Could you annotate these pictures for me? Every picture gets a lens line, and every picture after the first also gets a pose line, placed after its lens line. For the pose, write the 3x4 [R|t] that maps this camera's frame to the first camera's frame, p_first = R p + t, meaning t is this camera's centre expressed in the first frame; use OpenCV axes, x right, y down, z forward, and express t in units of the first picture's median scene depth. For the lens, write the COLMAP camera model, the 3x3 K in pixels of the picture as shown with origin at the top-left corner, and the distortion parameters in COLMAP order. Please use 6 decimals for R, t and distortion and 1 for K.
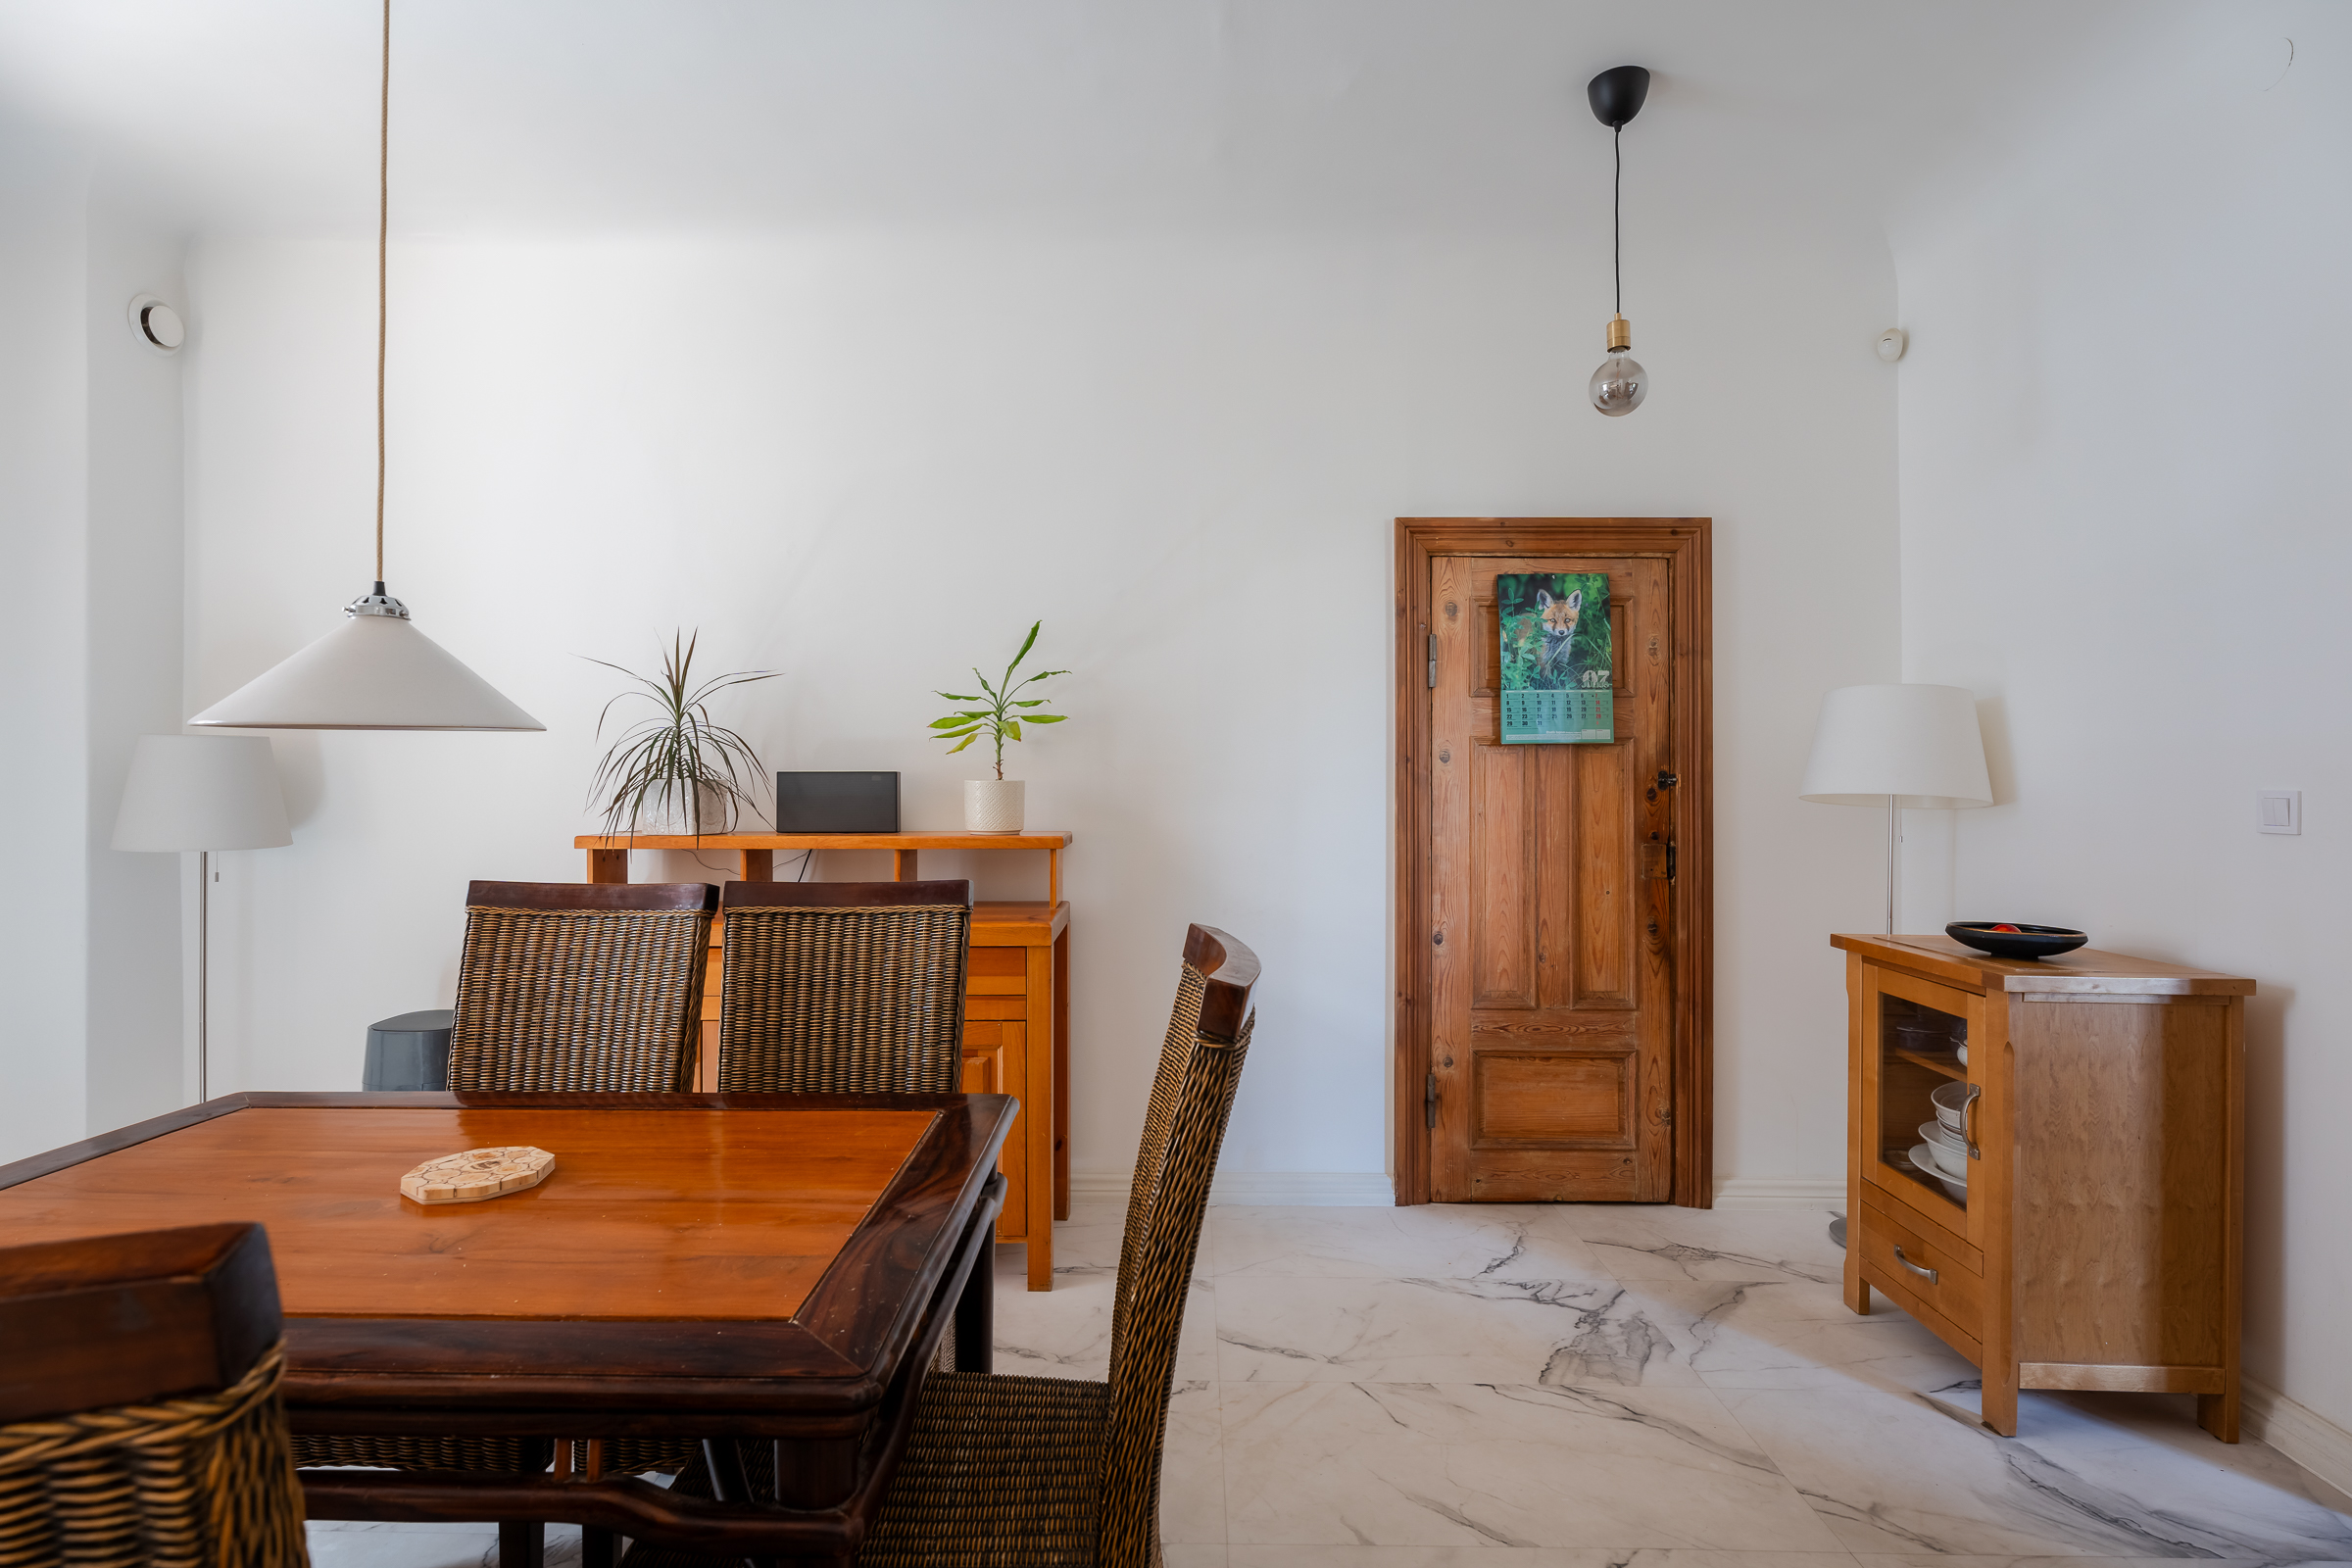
lens RADIAL K [[1151.5, 0, 1183.3], [0, 1151.5, 773.7], [0, 0, 1]] dist [-0.007971, 0.000122]
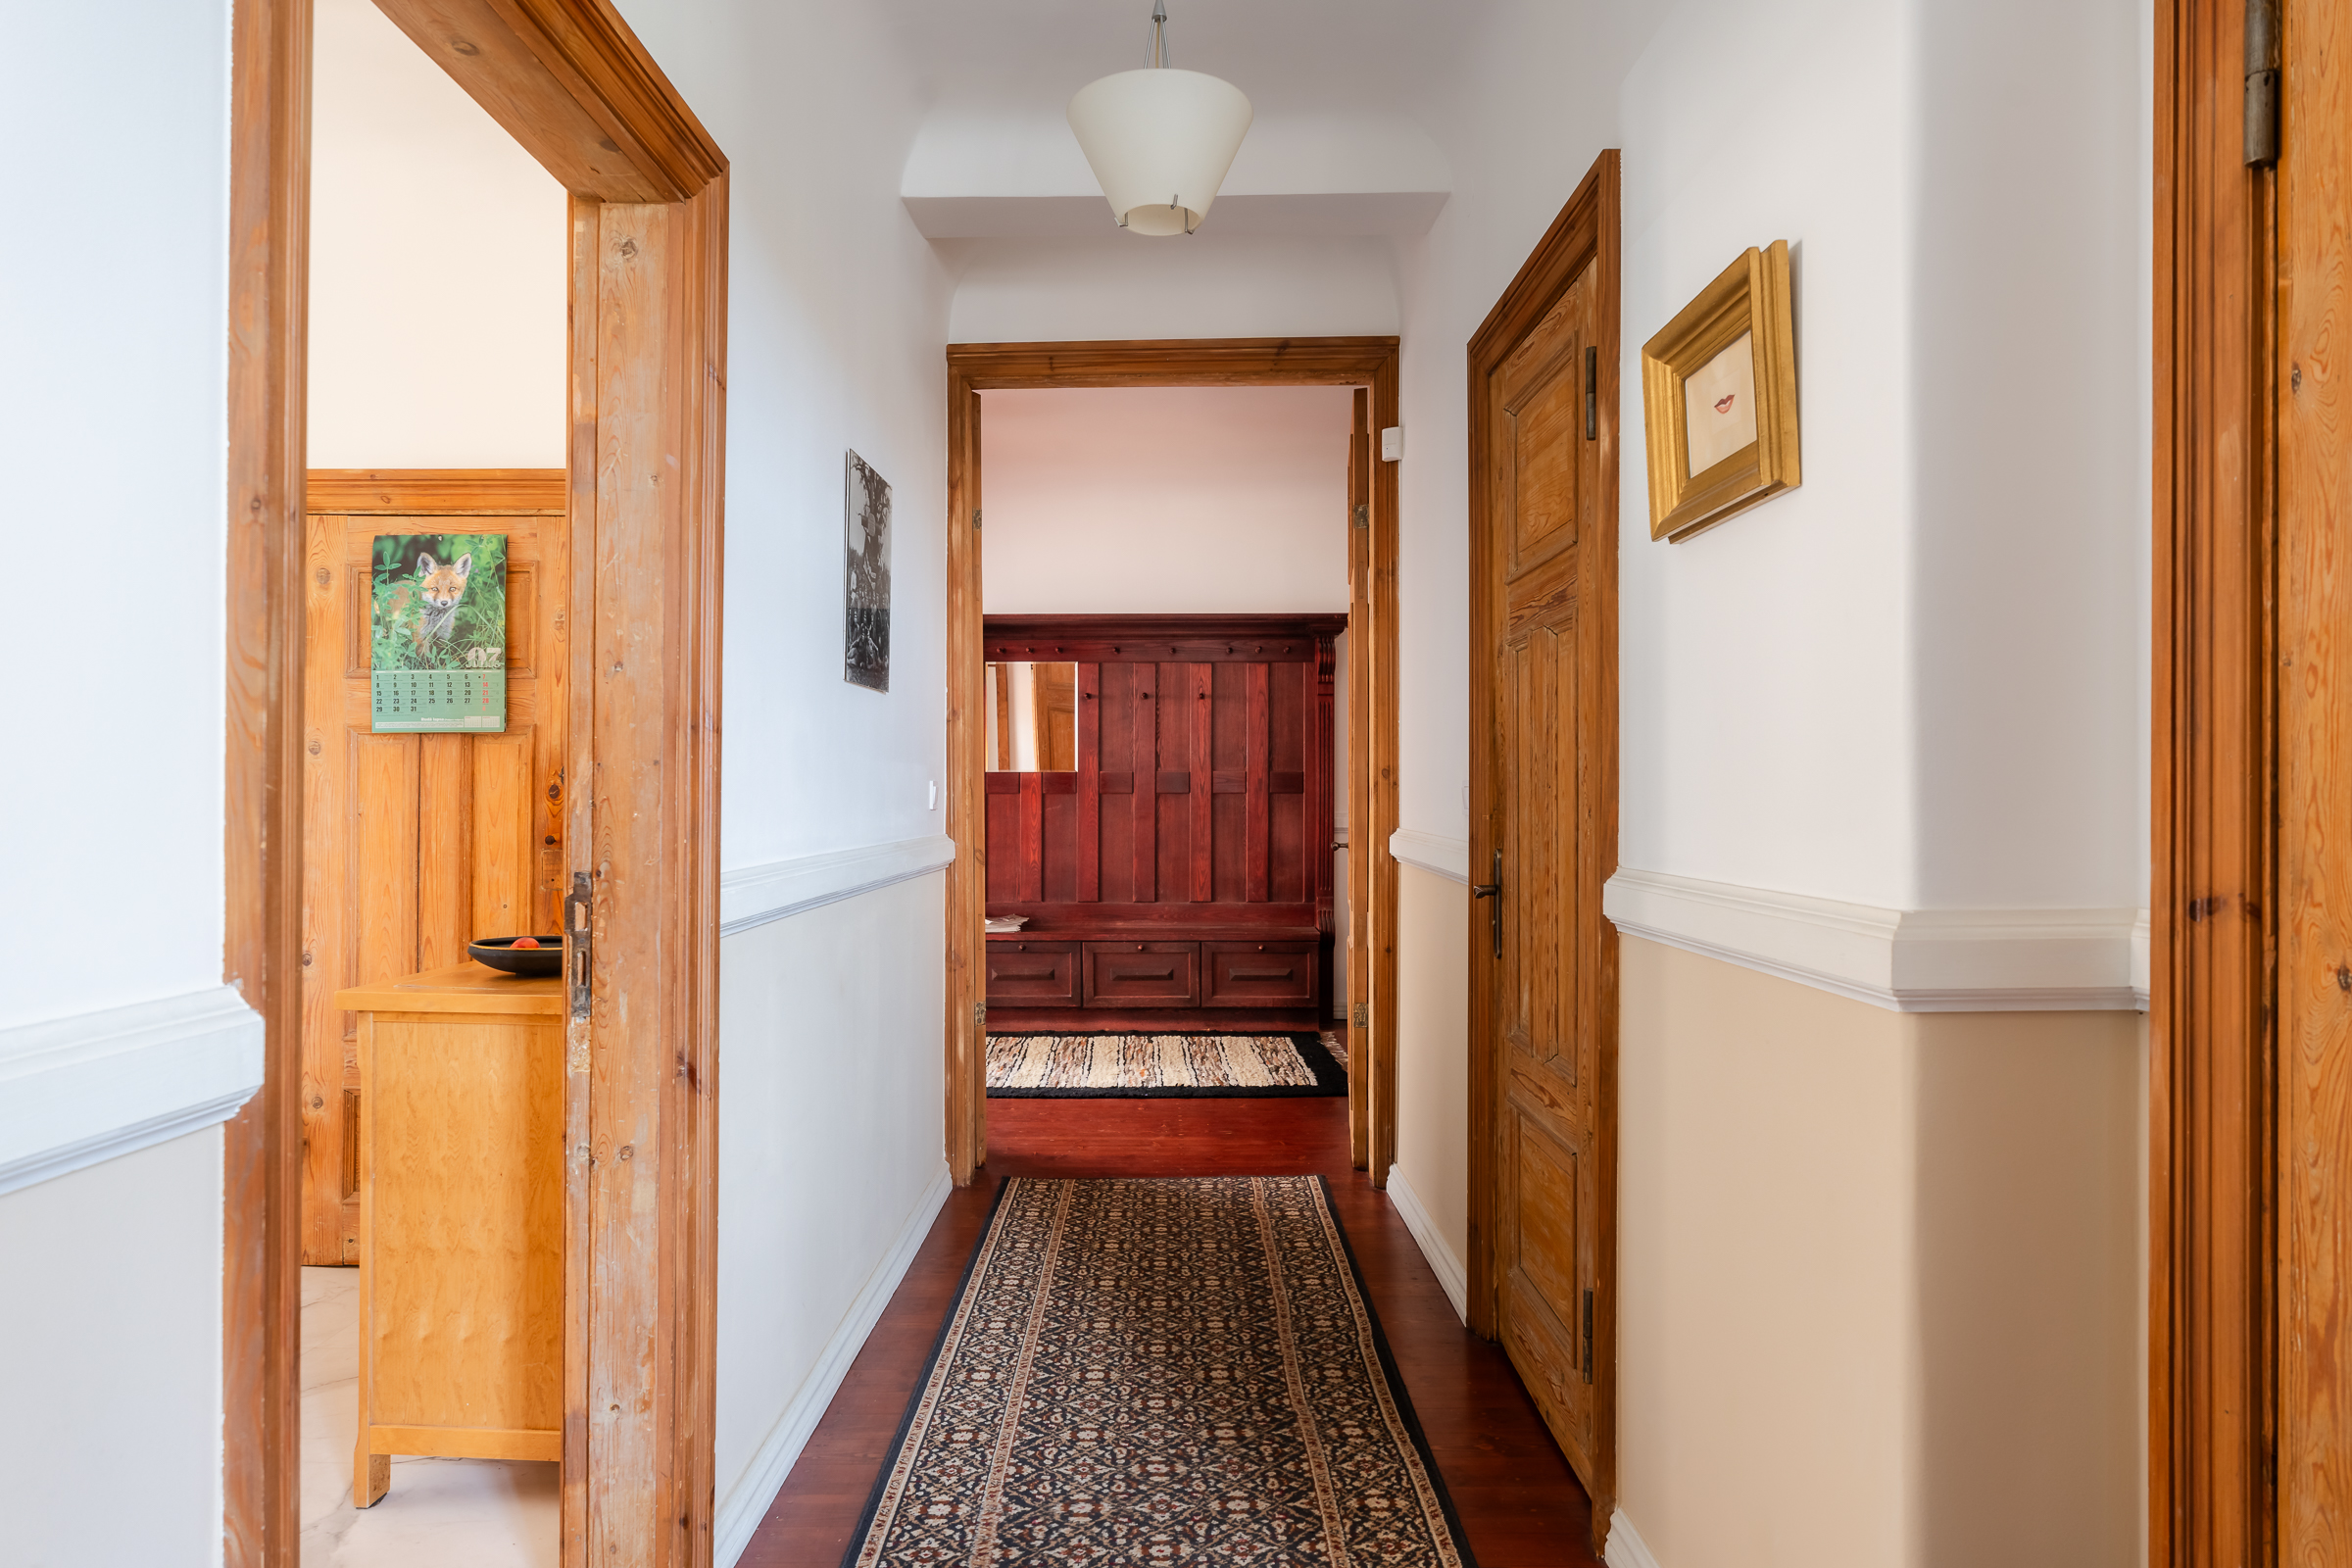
lens RADIAL K [[1404.3, 0, 1167.7], [0, 1404.3, 793.4], [0, 0, 1]] dist [-0.016191, 0.008475]
pose [[0.999739, -0.000204, 0.022851, 0.844944], [-0.000068, 0.999929, 0.011905, 0.006745], [-0.022852, -0.011904, 0.999668, -0.058170]]
